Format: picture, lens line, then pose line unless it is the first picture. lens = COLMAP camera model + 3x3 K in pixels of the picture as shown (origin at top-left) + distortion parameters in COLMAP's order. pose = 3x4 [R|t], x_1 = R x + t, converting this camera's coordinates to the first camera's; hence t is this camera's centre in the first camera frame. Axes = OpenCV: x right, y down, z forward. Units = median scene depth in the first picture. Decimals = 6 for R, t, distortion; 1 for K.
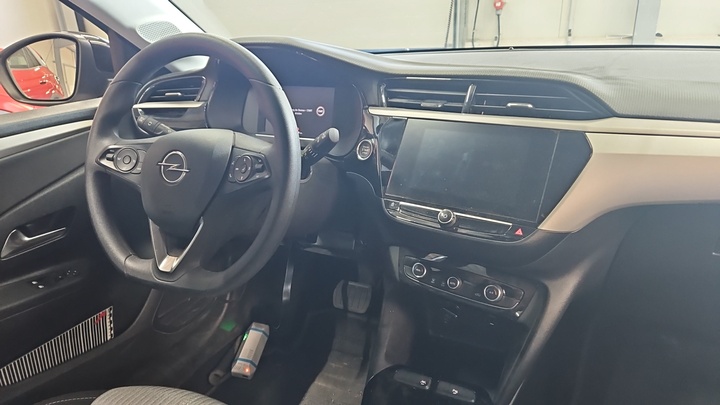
lens RADIAL K [[473.1, 0, 358.6], [0, 473.1, 178.5], [0, 0, 1]] dist [0.044376, -0.050813]
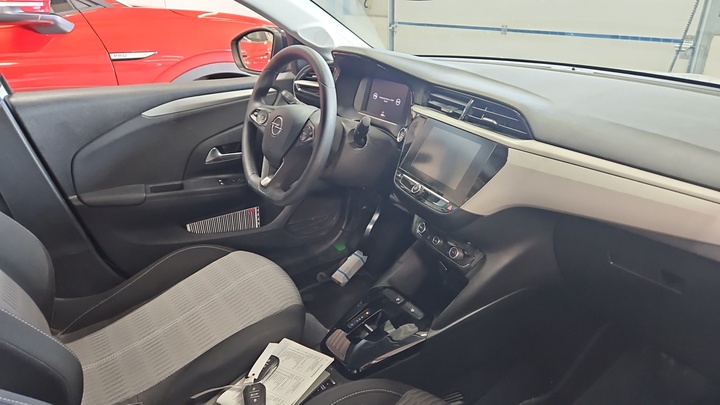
lens RADIAL K [[473.1, 0, 358.6], [0, 473.1, 178.5], [0, 0, 1]] dist [0.044376, -0.050813]
pose [[0.874394, 0.204184, -0.440163, 0.503223], [-0.176060, 0.978836, 0.104318, -0.053185], [0.452147, -0.013719, 0.891838, -0.288492]]
